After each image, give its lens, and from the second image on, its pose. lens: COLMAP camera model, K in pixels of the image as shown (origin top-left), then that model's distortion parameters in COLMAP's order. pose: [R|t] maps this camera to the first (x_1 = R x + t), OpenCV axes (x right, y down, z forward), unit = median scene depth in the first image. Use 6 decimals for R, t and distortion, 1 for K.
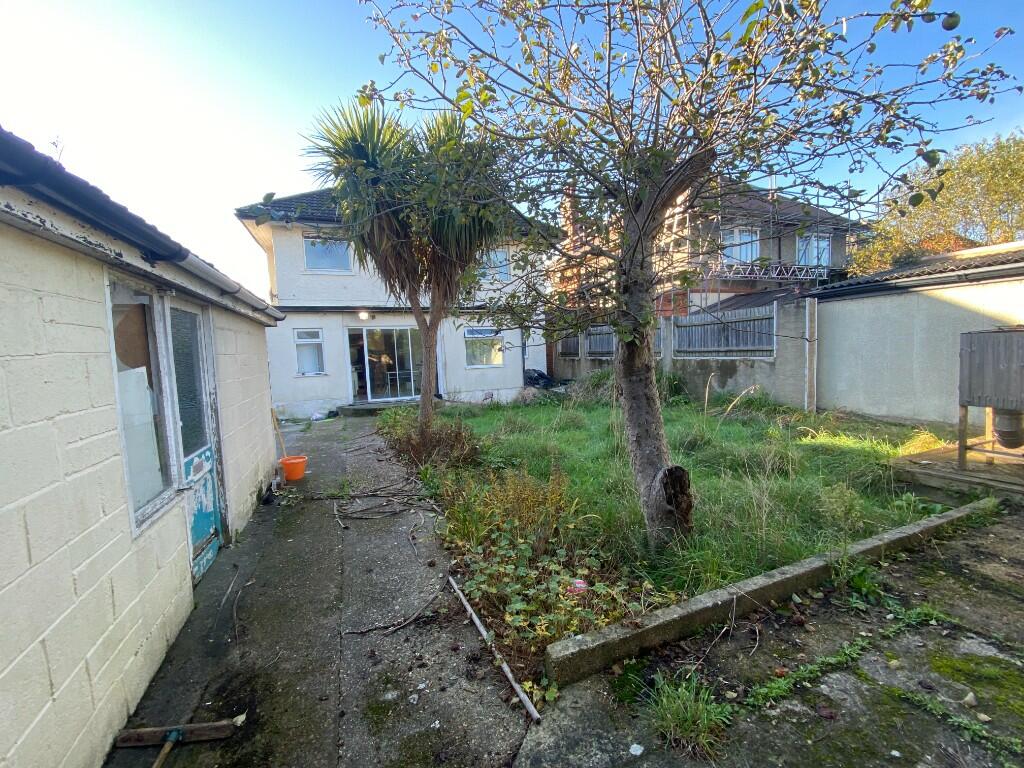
lens RADIAL K [[427.6, 0, 512.2], [0, 427.6, 381.5], [0, 0, 1]] dist [0.029479, -0.024528]
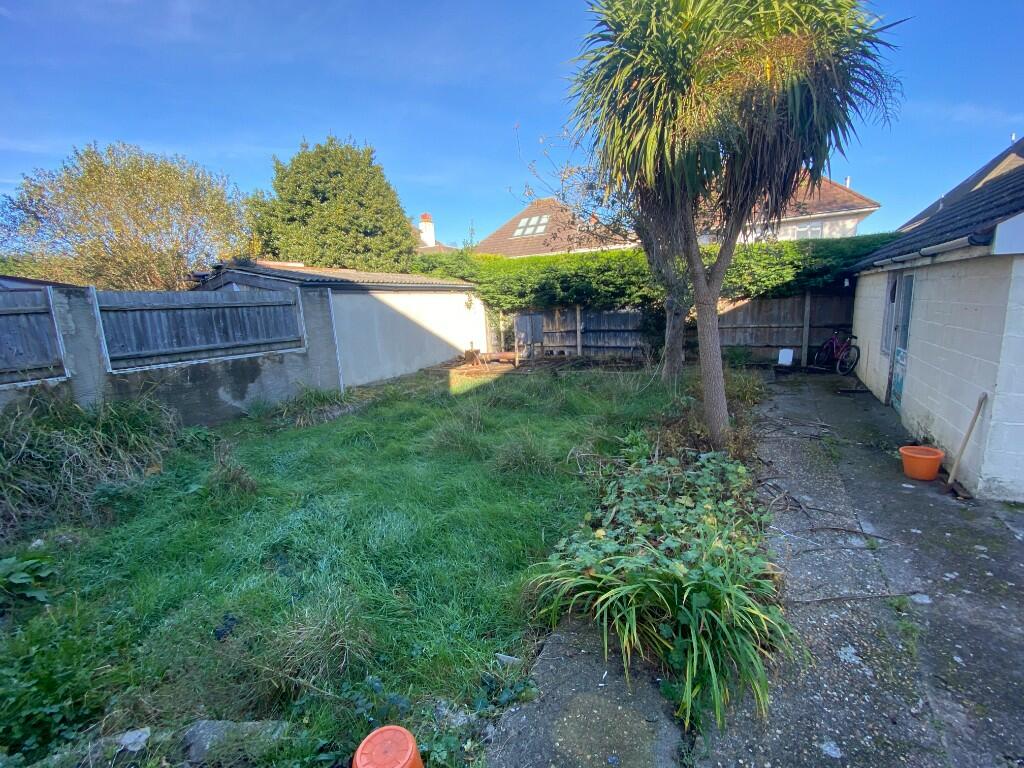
lens RADIAL K [[427.6, 0, 512.2], [0, 427.6, 381.5], [0, 0, 1]] dist [0.029479, -0.024528]
pose [[-0.615638, -0.060508, 0.785703, -0.374176], [0.137257, 0.973574, 0.182524, -0.087970], [-0.775984, 0.220212, -0.591063, 1.145860]]
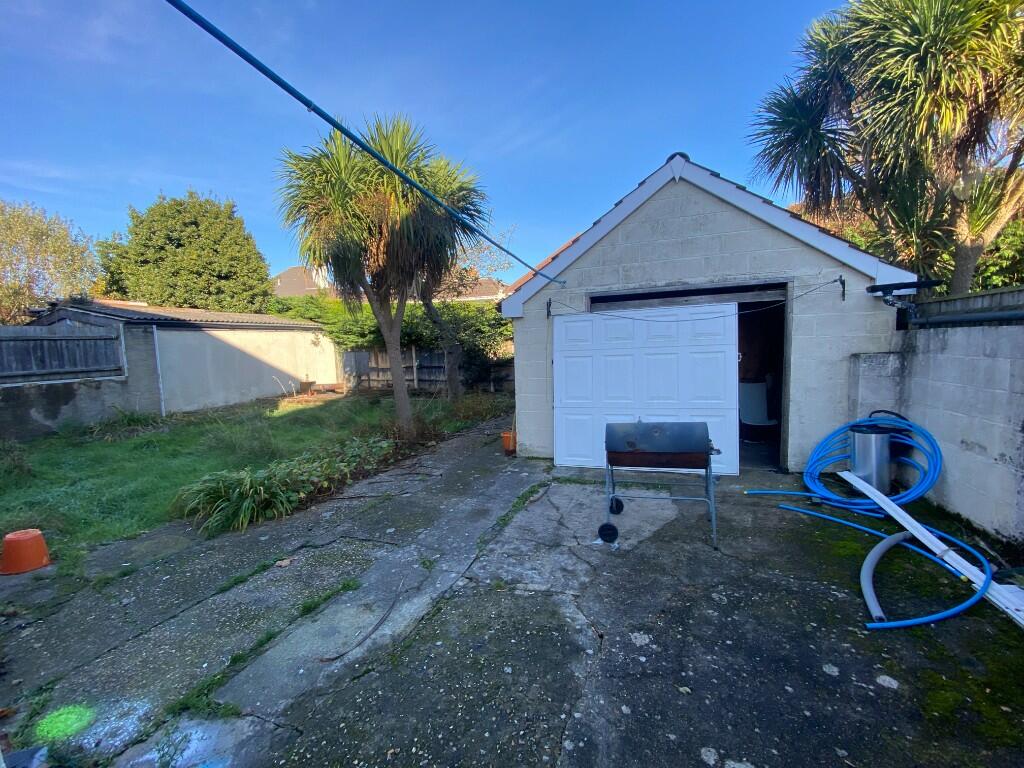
lens RADIAL K [[427.6, 0, 512.2], [0, 427.6, 381.5], [0, 0, 1]] dist [0.029479, -0.024528]
pose [[-0.744630, 0.013943, 0.667332, -0.762157], [0.116869, 0.987061, 0.109782, -0.045377], [-0.657167, 0.159737, -0.736625, 1.089401]]
